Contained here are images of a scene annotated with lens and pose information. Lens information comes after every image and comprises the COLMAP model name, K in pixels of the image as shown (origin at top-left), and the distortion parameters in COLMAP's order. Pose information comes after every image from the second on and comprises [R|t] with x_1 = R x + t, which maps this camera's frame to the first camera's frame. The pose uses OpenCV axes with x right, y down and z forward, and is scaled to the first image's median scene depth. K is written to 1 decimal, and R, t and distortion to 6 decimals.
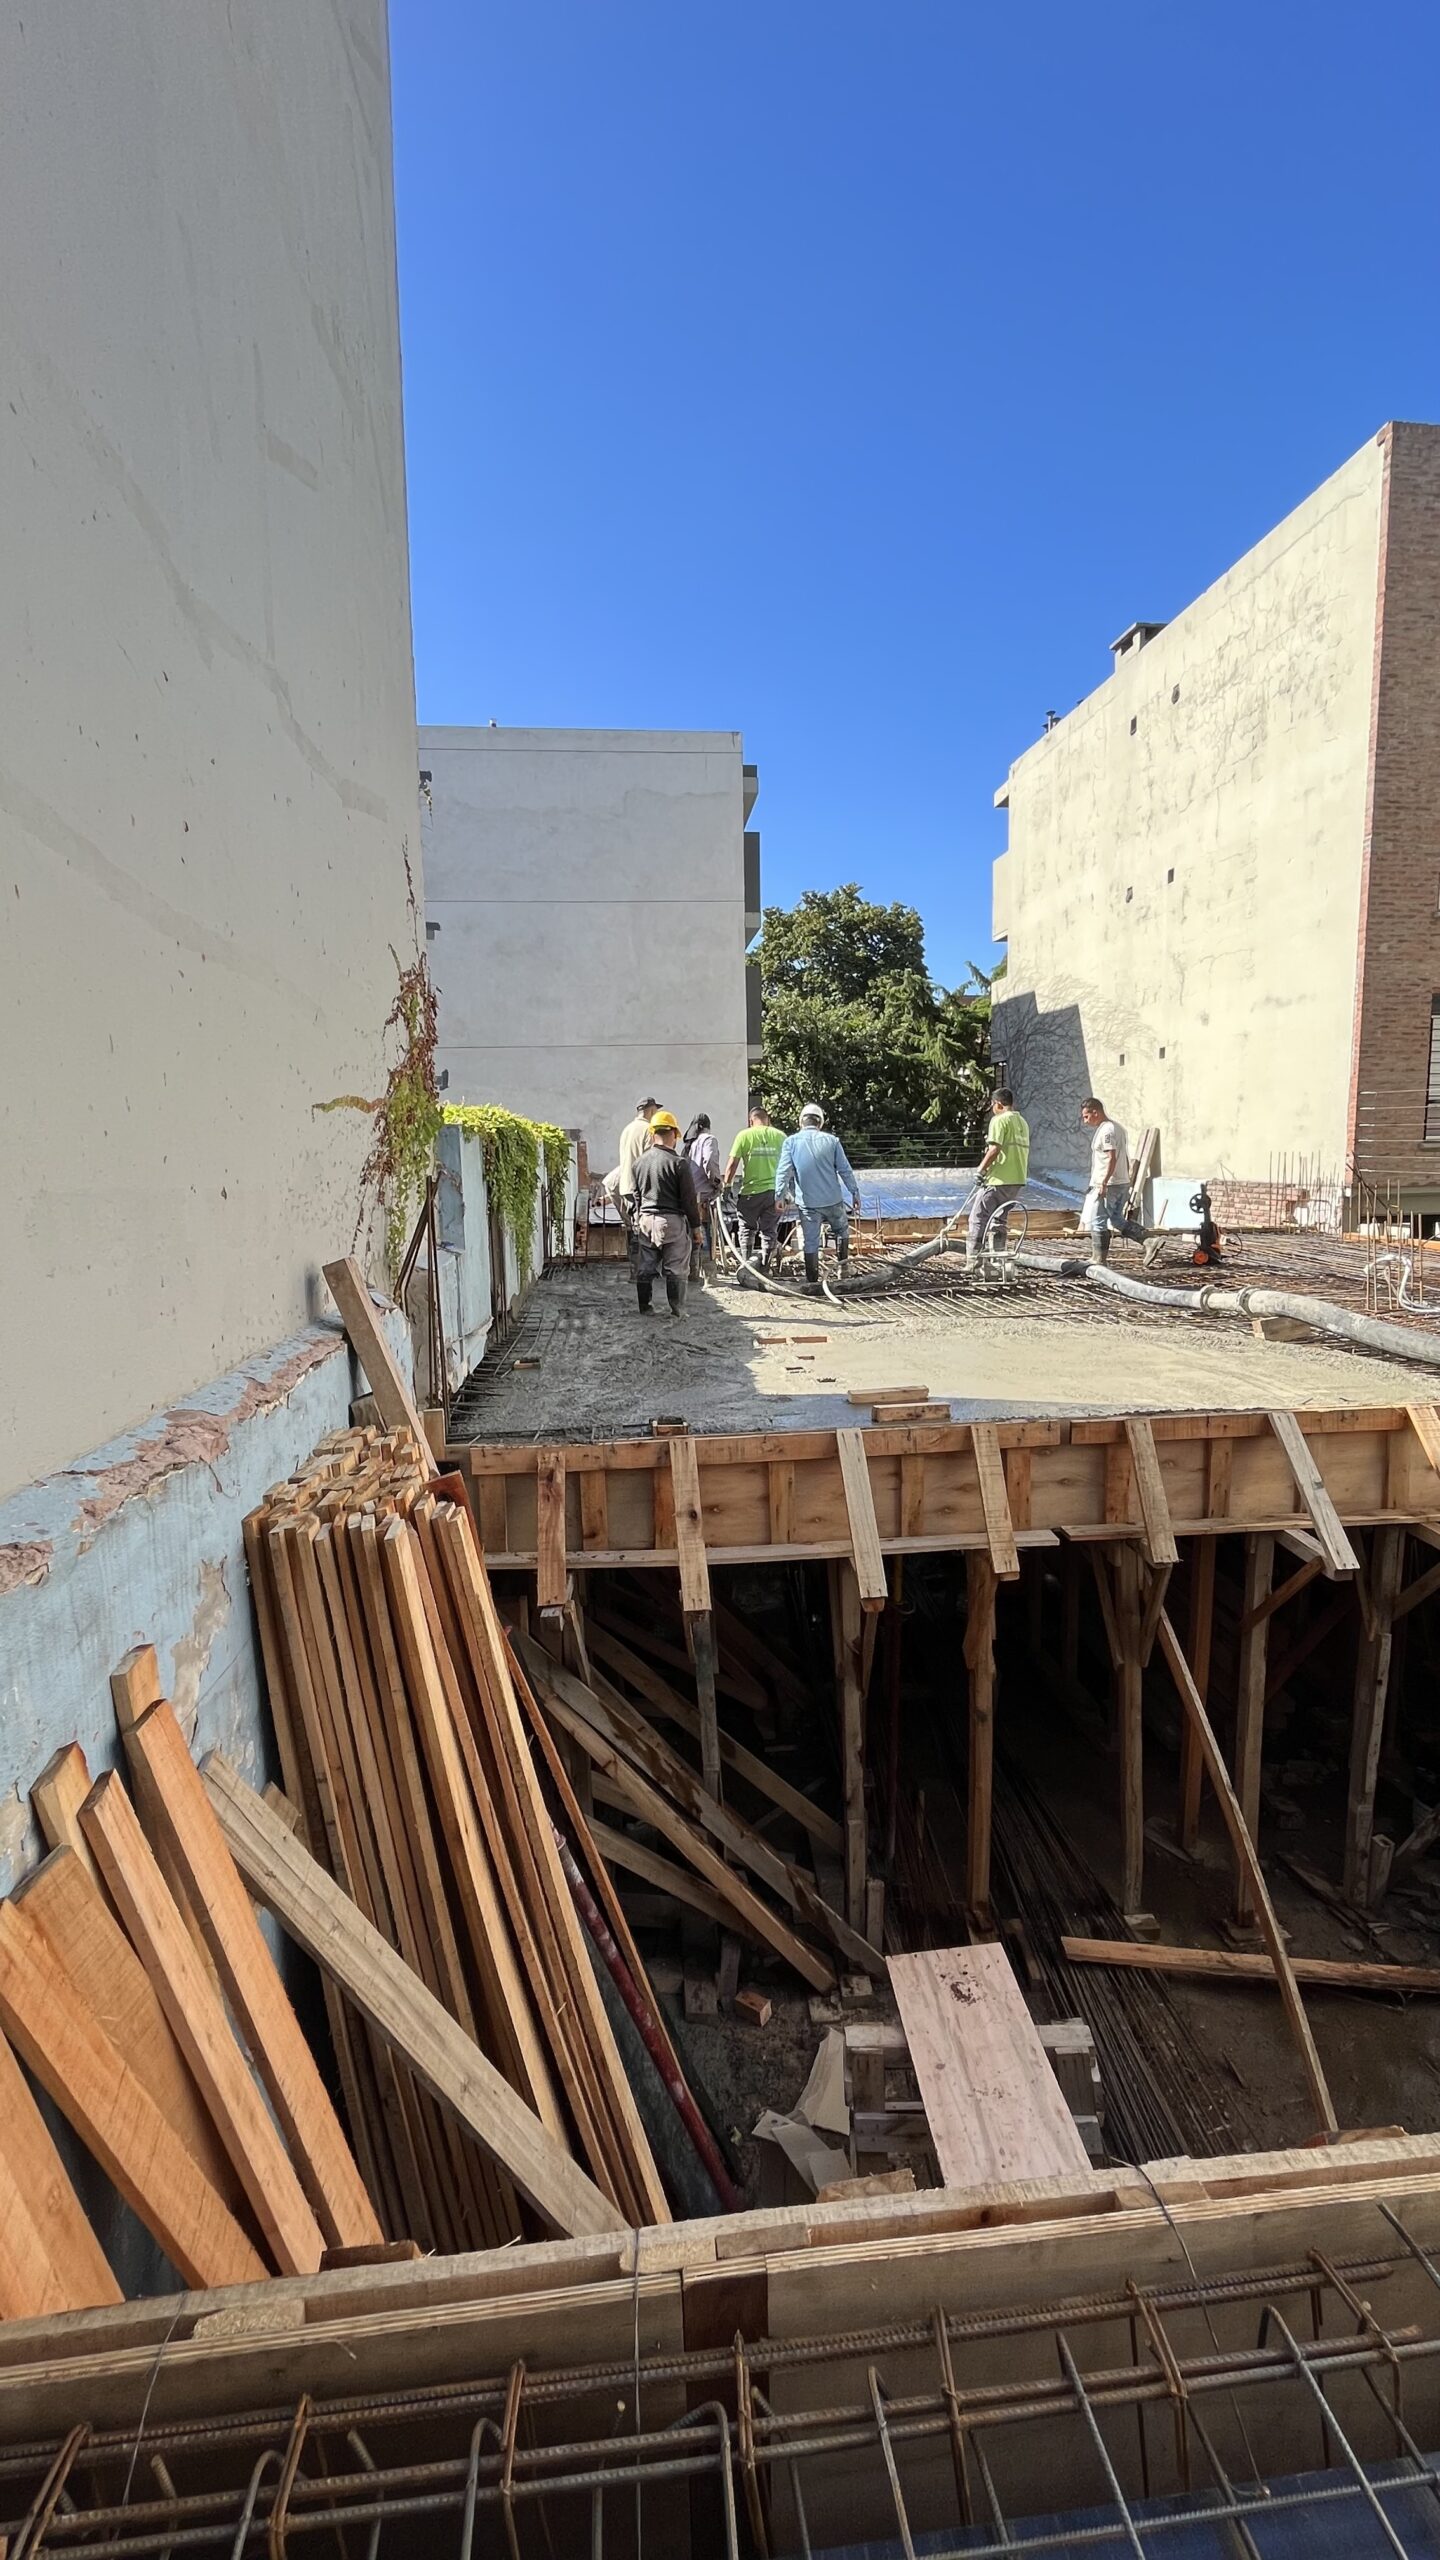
lens RADIAL K [[1042.9, 0, 724.2], [0, 1042.9, 1287.5], [0, 0, 1]] dist [0.002600, -0.000027]
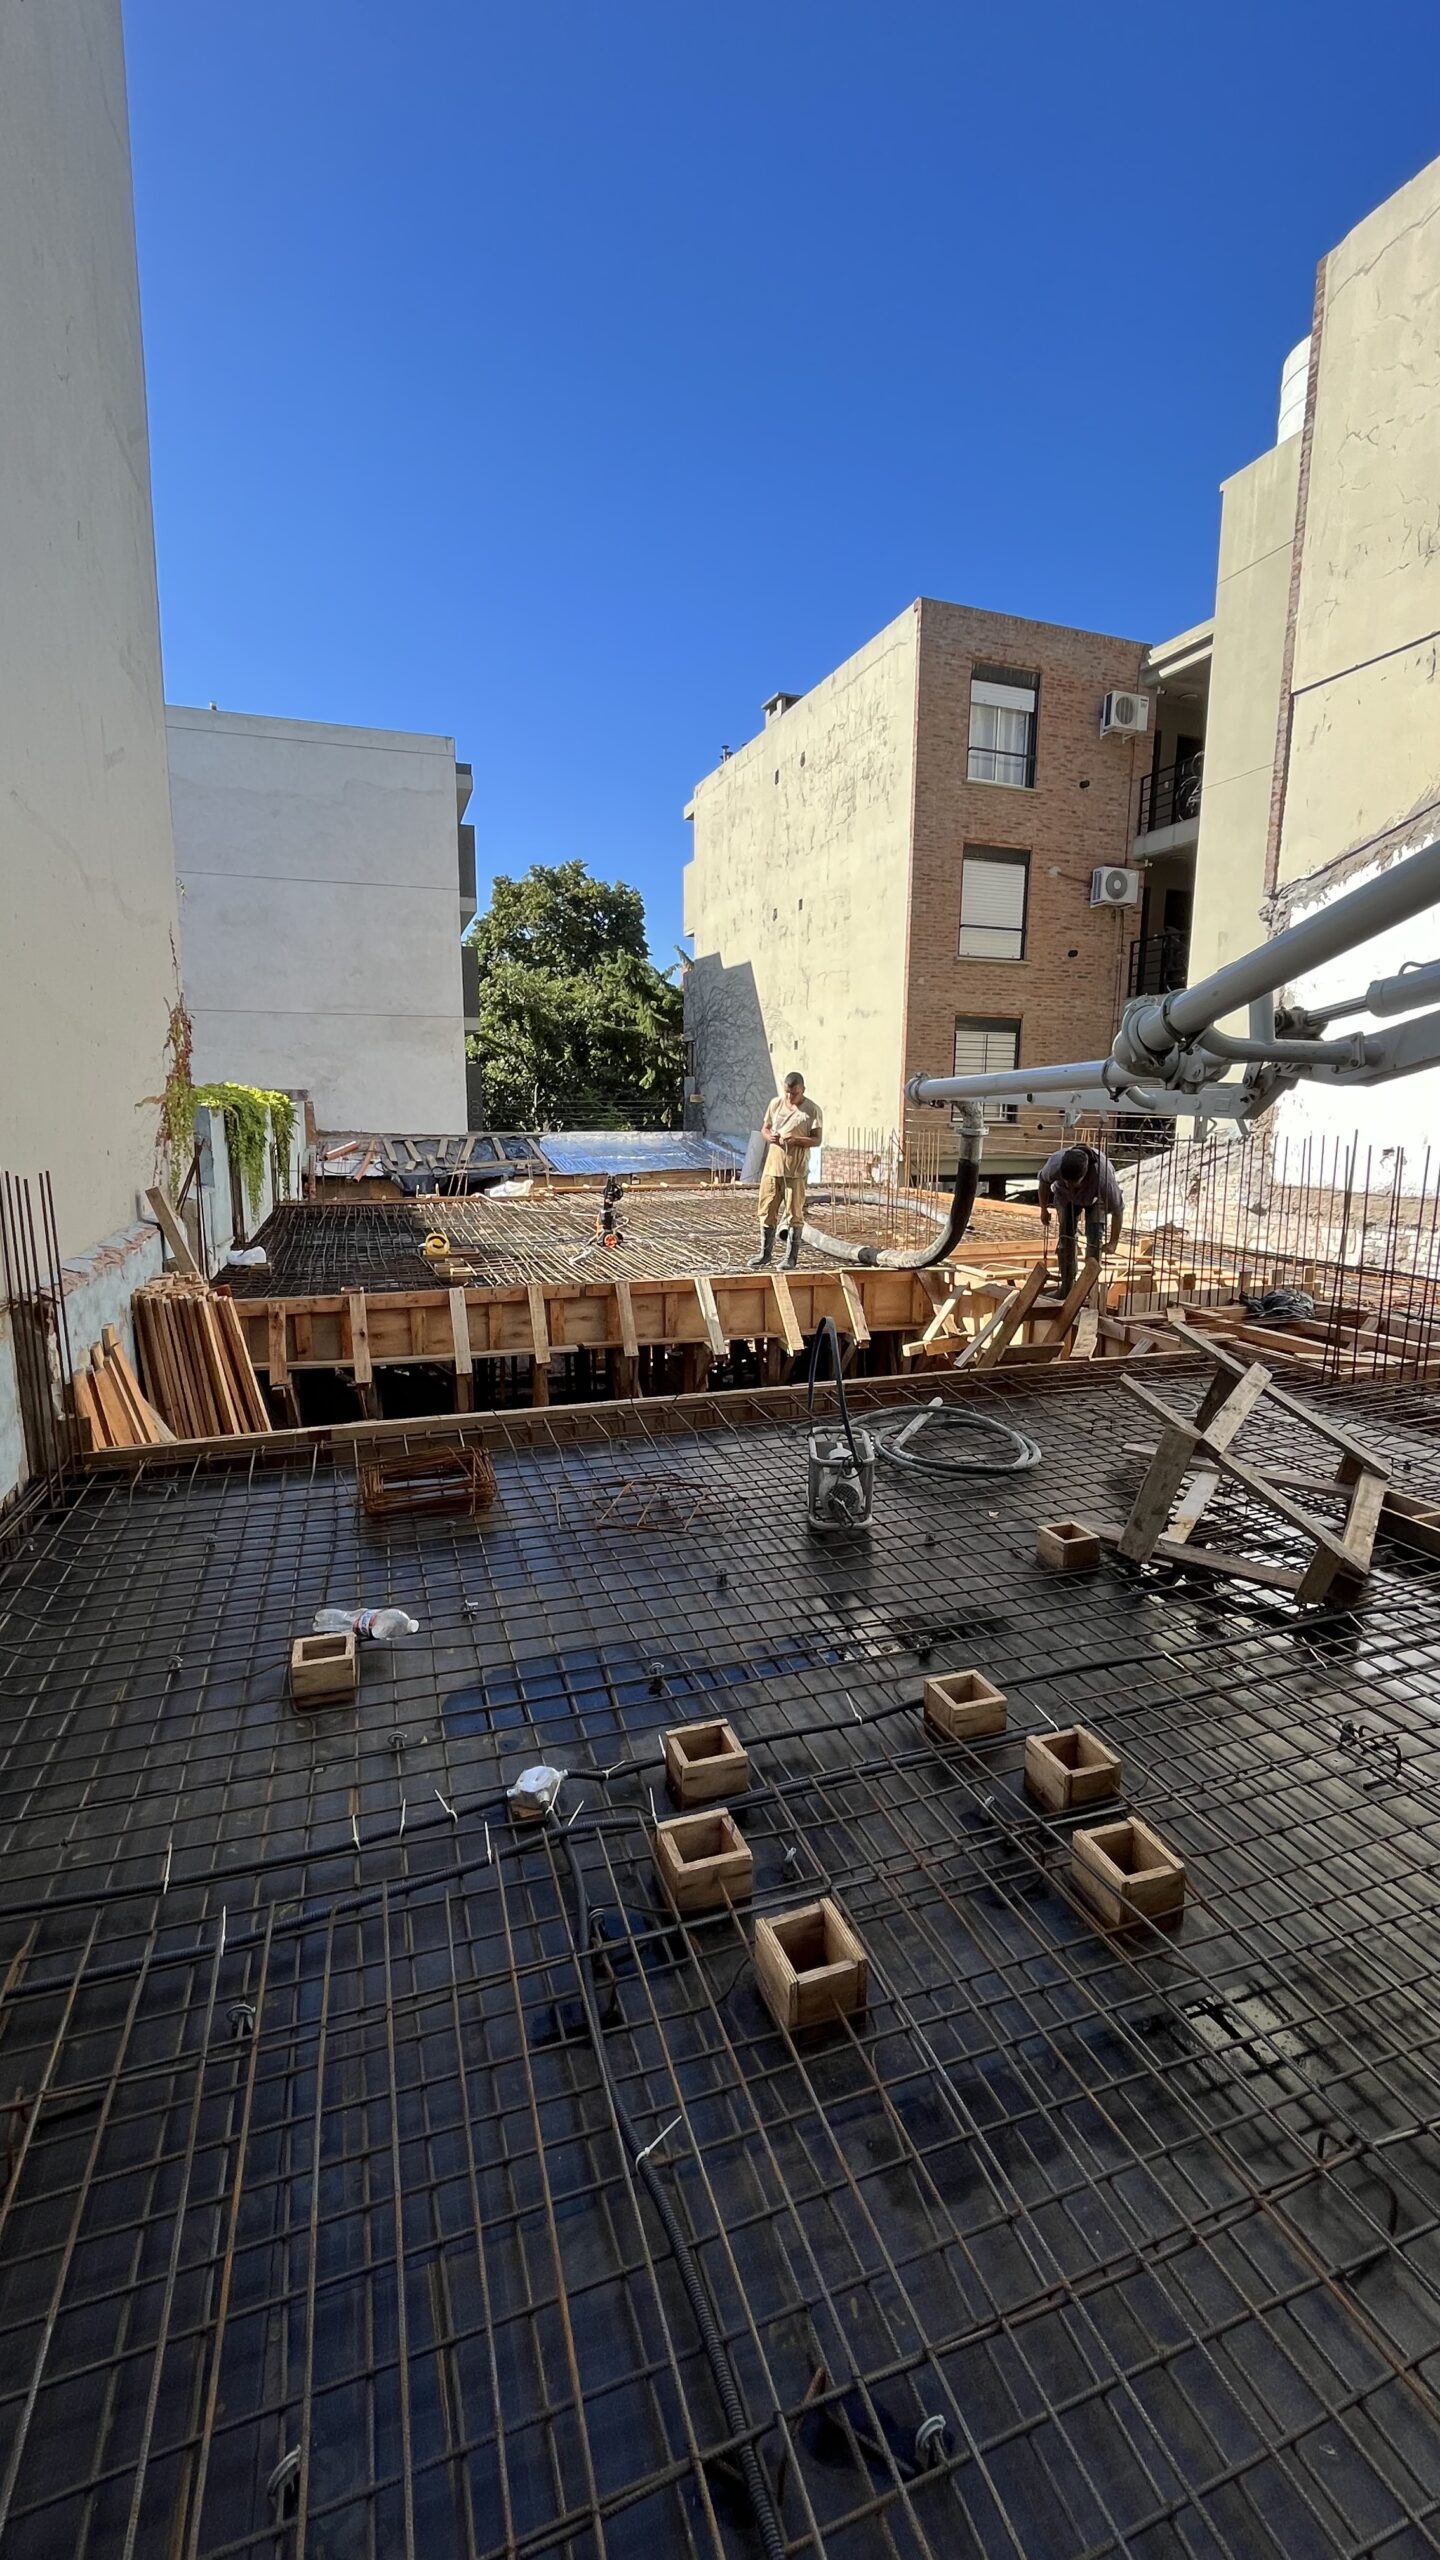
lens RADIAL K [[1042.9, 0, 726.8], [0, 1042.9, 1283.4], [0, 0, 1]] dist [0.002600, -0.000027]
pose [[0.972427, -0.013642, 0.232808, 0.045638], [0.005161, 0.999302, 0.036999, 0.018799], [-0.233150, -0.034777, 0.971819, -0.247918]]
